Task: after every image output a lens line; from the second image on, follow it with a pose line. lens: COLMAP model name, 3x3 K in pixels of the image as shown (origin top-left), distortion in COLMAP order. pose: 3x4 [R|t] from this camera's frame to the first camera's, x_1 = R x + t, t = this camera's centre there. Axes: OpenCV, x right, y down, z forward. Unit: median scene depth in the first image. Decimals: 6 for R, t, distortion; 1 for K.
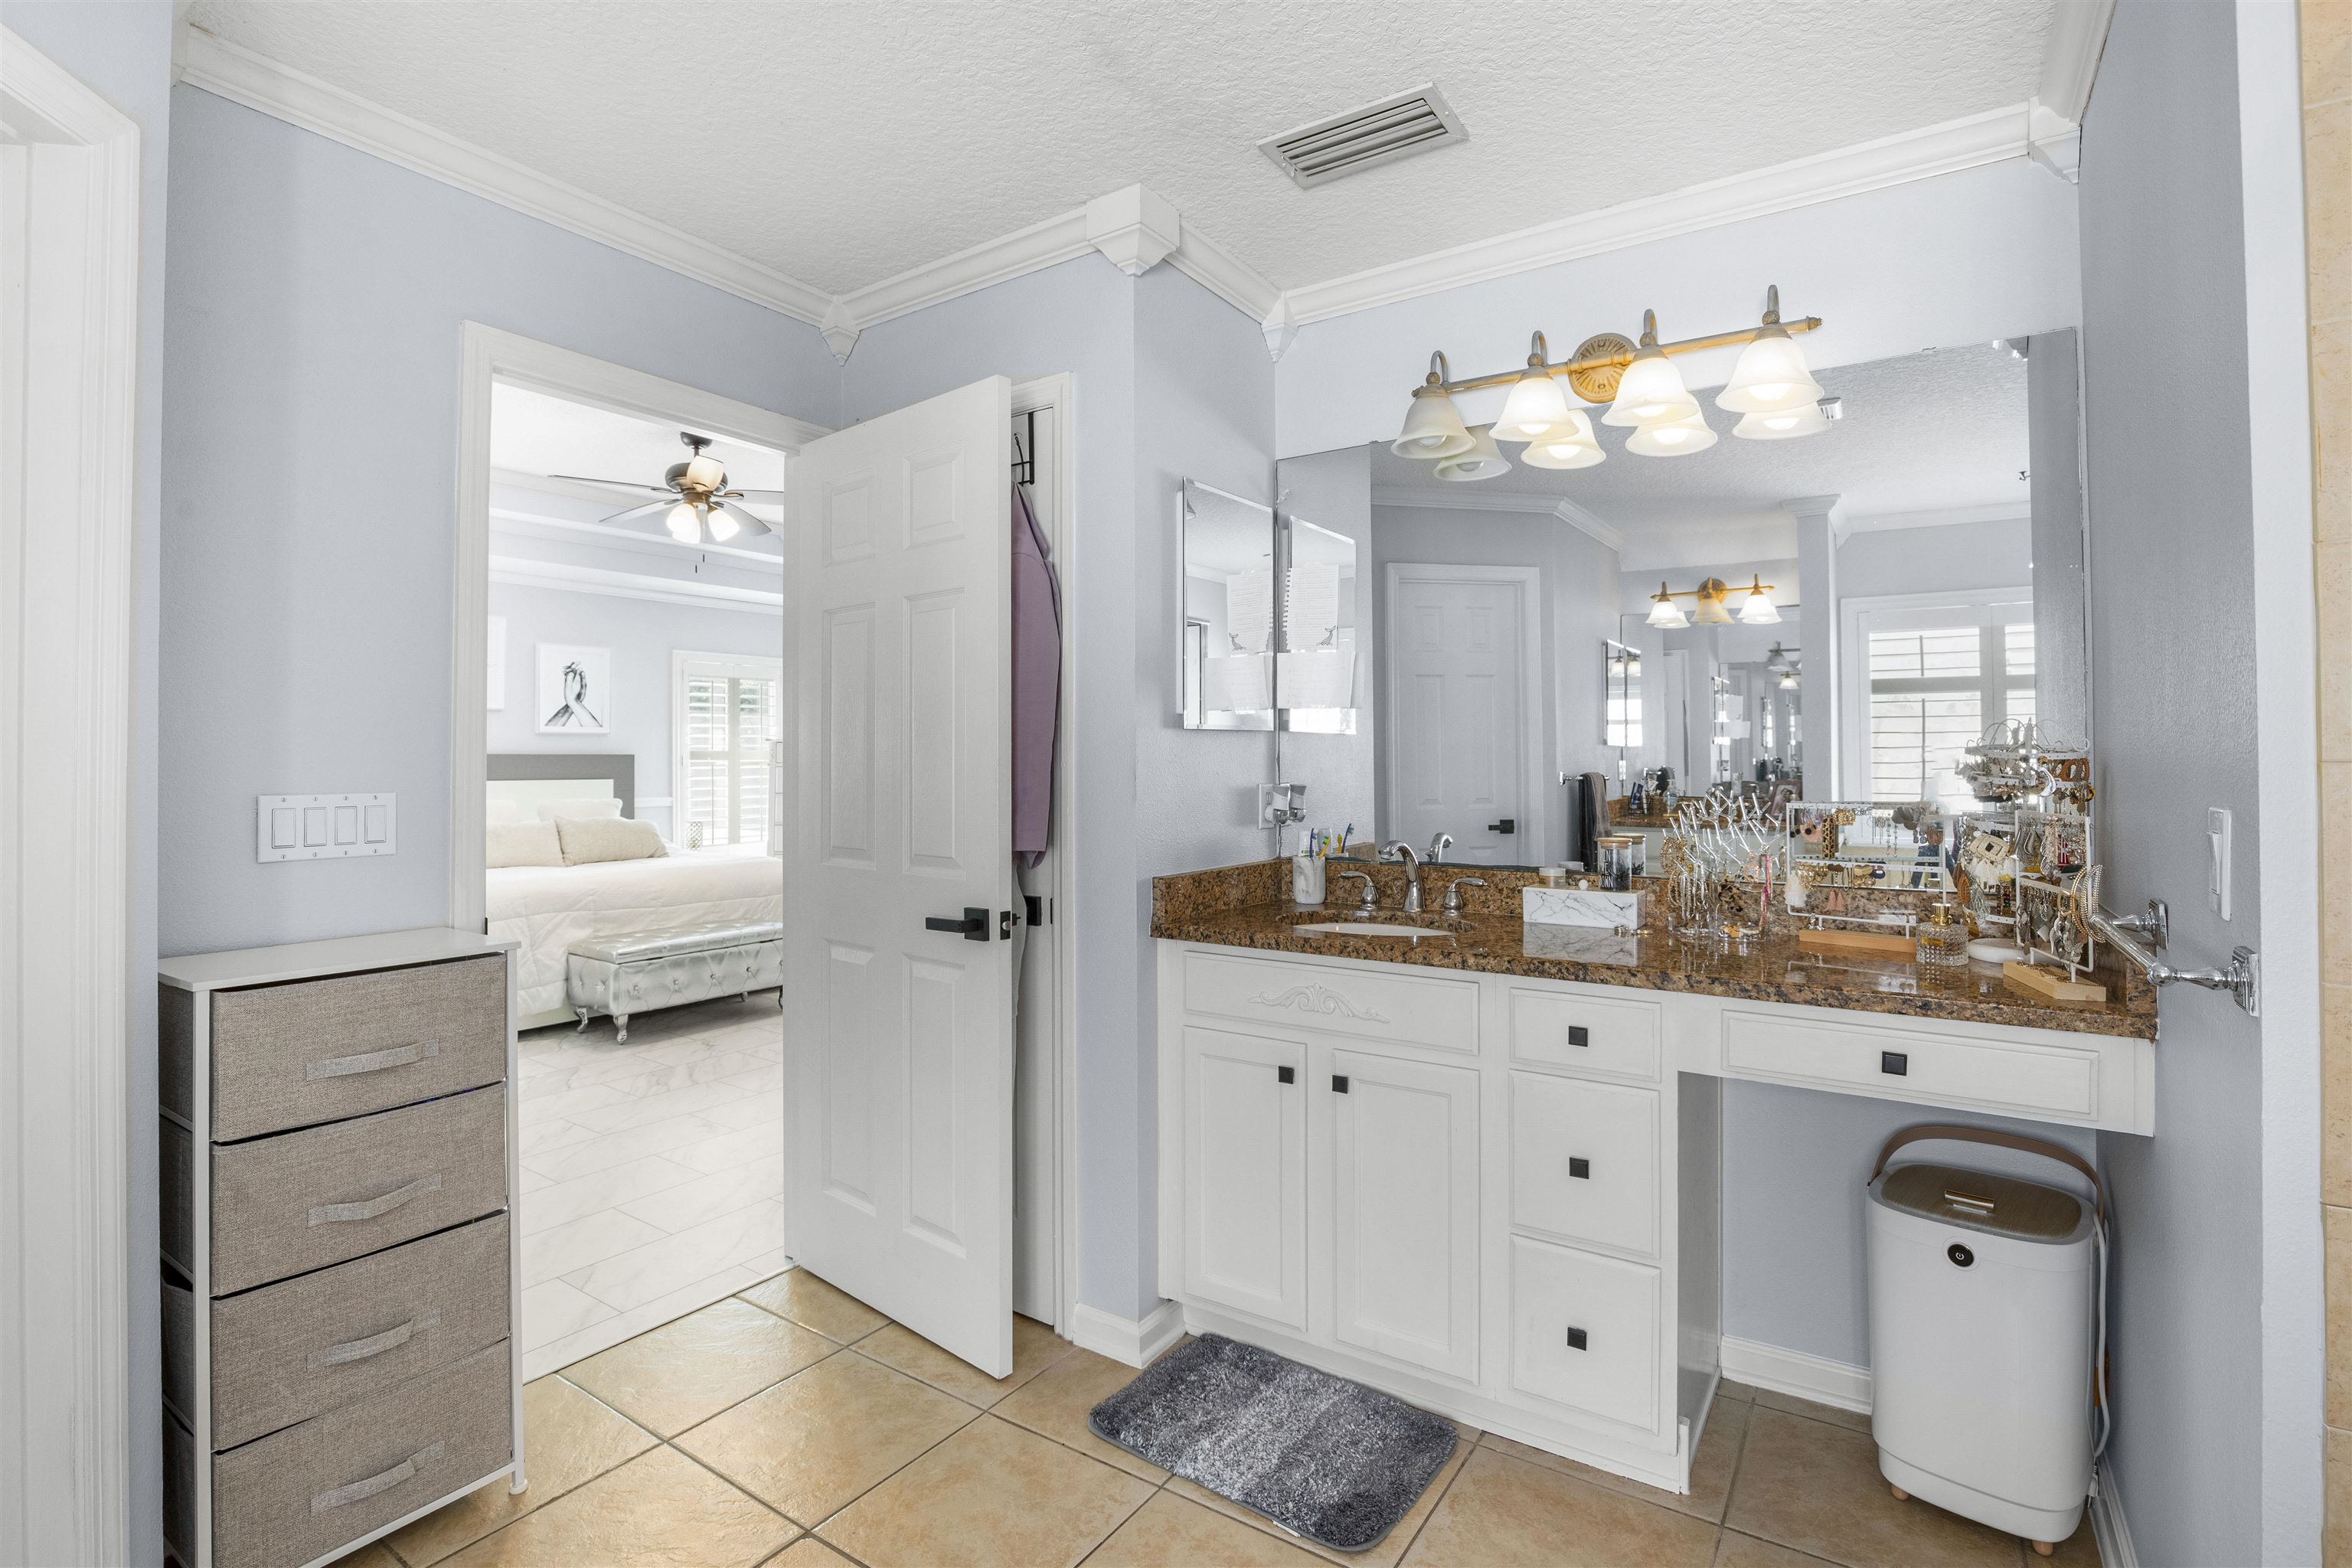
lens RADIAL K [[1102.2, 0, 1177.8], [0, 1102.2, 768.2], [0, 0, 1]] dist [-0.017063, 0.000980]
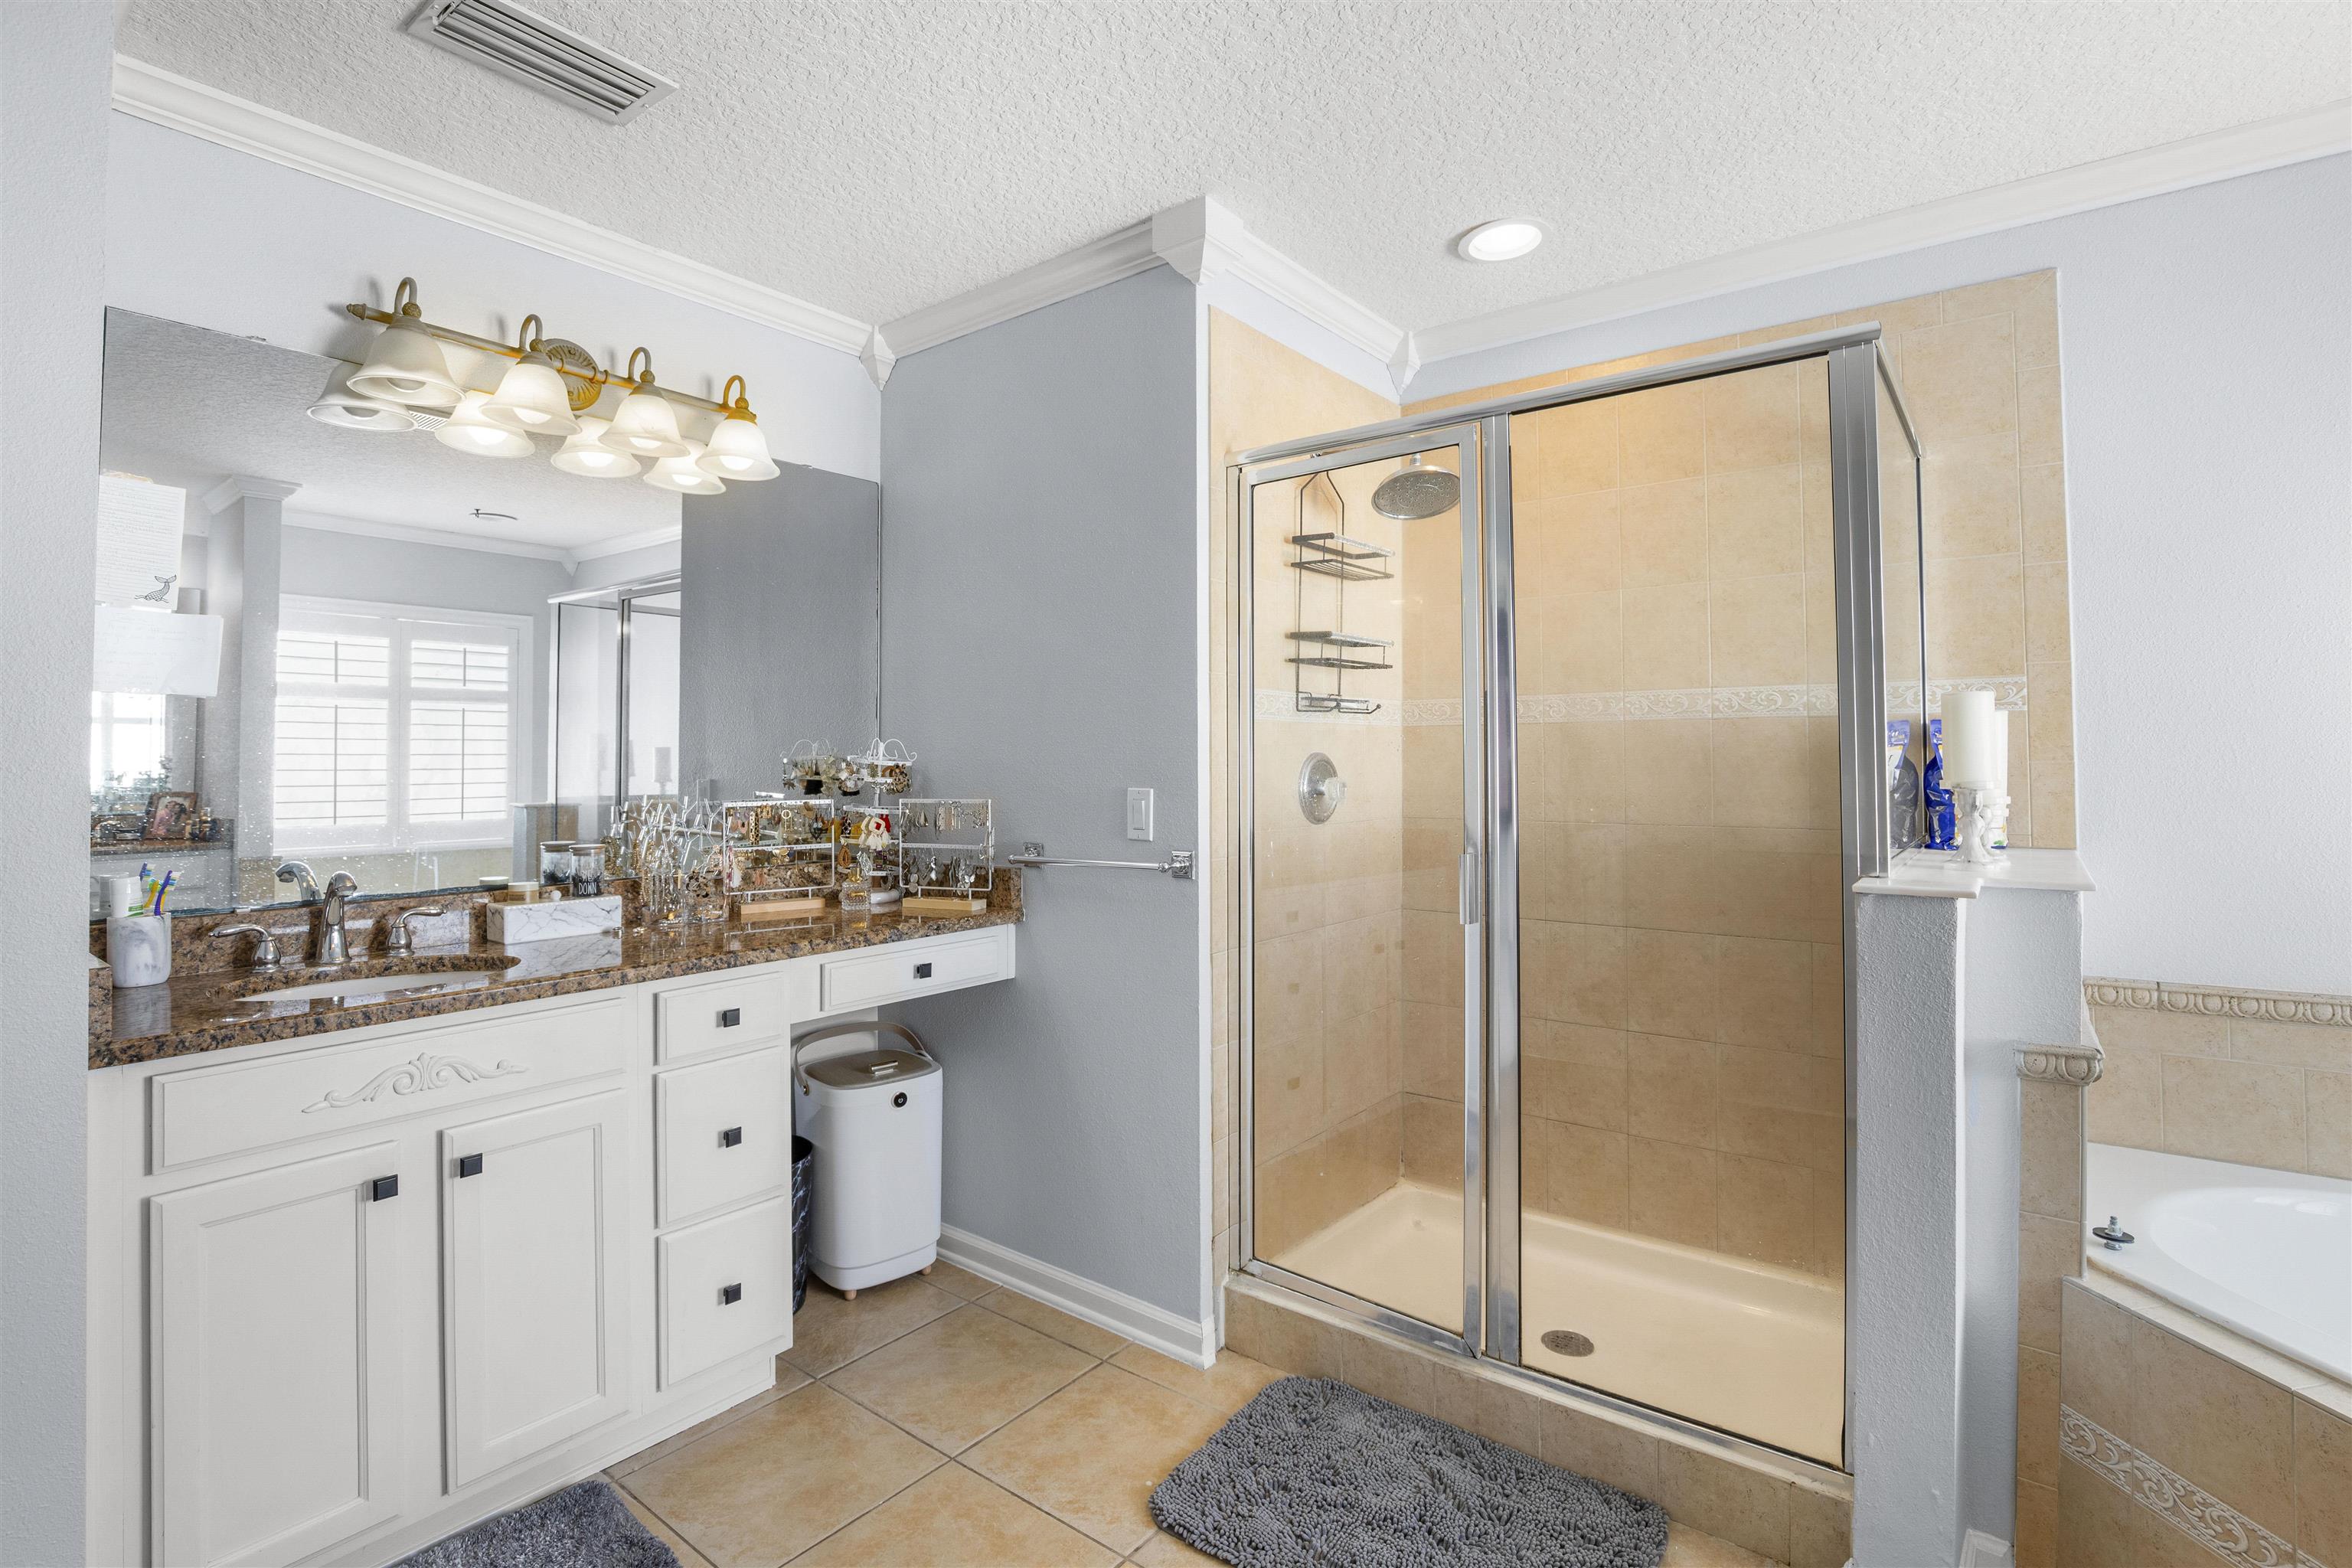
lens RADIAL K [[1102.2, 0, 1185.7], [0, 1102.2, 761.0], [0, 0, 1]] dist [-0.017063, 0.000980]
pose [[0.083394, 0.000805, 0.996516, -0.595568], [0.011139, 0.999936, -0.001739, -0.005589], [-0.996454, 0.011245, 0.083379, 0.387197]]
